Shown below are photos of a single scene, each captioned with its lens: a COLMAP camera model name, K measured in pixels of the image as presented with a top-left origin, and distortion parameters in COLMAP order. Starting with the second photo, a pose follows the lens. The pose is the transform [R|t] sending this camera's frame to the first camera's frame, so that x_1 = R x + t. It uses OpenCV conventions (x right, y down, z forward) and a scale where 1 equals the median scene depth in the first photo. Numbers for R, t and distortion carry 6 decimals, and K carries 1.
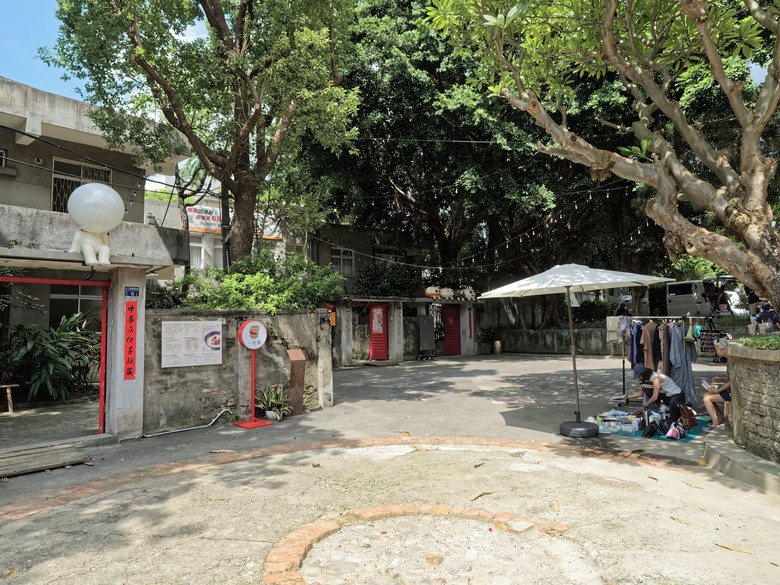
lens RADIAL K [[554.5, 0, 390.0], [0, 554.5, 292.5], [0, 0, 1]] dist [0.006700, -0.001481]
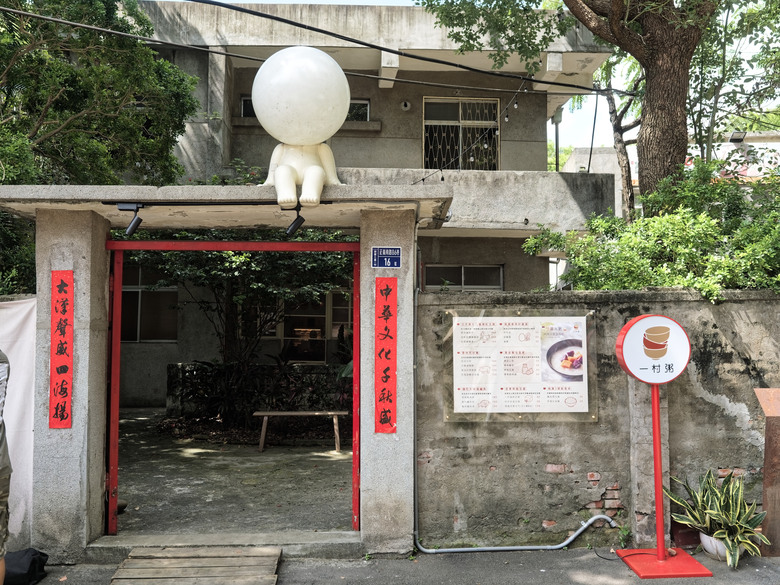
lens RADIAL K [[685.8, 0, 390.0], [0, 685.8, 292.5], [0, 0, 1]] dist [-0.015662, 0.009444]
pose [[0.710641, -0.034972, -0.702685, -0.024396], [0.035373, 0.999277, -0.013959, 0.033745], [0.702665, -0.014936, 0.711364, 0.492336]]
